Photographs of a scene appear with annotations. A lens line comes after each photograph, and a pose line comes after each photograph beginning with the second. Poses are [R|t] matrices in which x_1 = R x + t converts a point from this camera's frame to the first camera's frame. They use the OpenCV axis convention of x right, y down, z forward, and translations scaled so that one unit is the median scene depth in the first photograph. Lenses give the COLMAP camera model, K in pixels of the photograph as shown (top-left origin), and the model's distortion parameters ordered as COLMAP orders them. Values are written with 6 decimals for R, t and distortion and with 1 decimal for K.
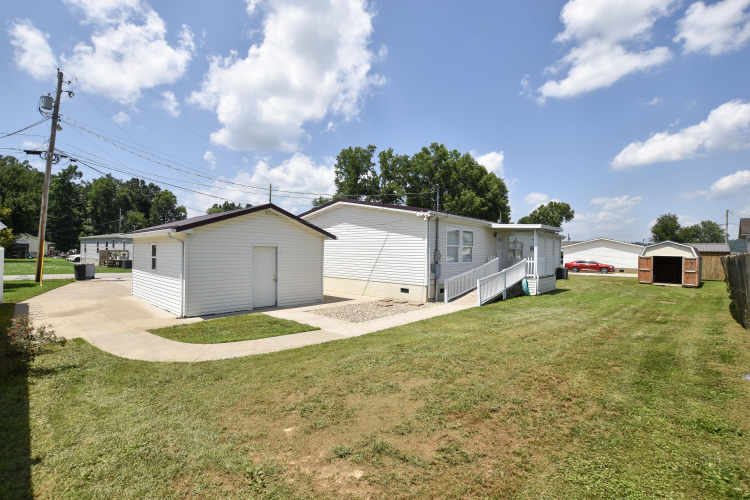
lens RADIAL K [[326.7, 0, 378.8], [0, 326.7, 247.1], [0, 0, 1]] dist [-0.045722, 0.005502]
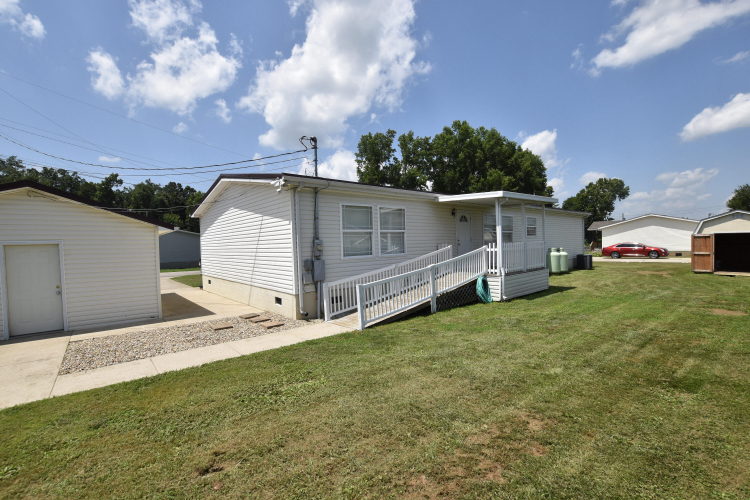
lens RADIAL K [[326.8, 0, 393.9], [0, 326.8, 247.2], [0, 0, 1]] dist [-0.042492, 0.015578]
pose [[0.993154, -0.042836, -0.108674, 0.077364], [0.045557, 0.998704, 0.022681, 0.003449], [0.107561, -0.027476, 0.993819, 0.070871]]
